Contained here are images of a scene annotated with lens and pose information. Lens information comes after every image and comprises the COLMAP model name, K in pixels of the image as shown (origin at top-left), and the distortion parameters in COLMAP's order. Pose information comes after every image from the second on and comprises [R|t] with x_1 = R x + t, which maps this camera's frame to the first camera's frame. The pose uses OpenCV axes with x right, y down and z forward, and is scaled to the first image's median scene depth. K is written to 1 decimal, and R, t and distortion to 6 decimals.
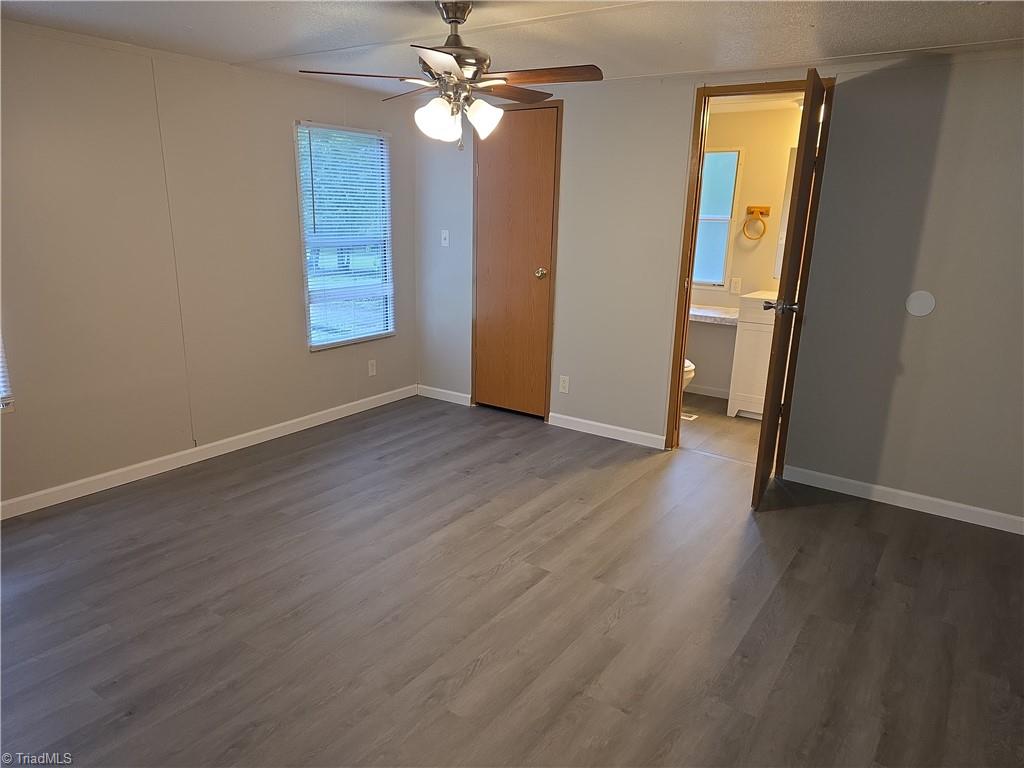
lens RADIAL K [[693.6, 0, 508.4], [0, 693.6, 386.1], [0, 0, 1]] dist [0.068629, -0.051946]
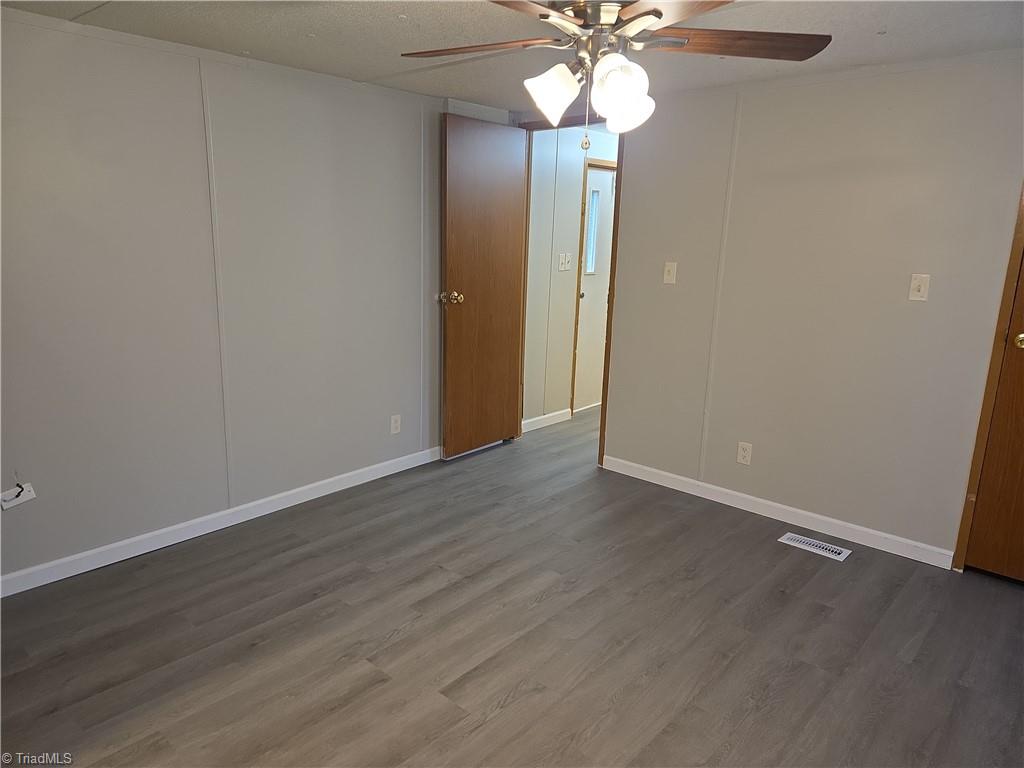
lens RADIAL K [[693.6, 0, 508.4], [0, 693.6, 386.1], [0, 0, 1]] dist [0.068629, -0.051946]
pose [[-0.991870, -0.068722, 0.107105, -0.087661], [-0.012296, 0.889466, 0.456835, -0.451813], [-0.126661, 0.451804, -0.883080, 1.754288]]
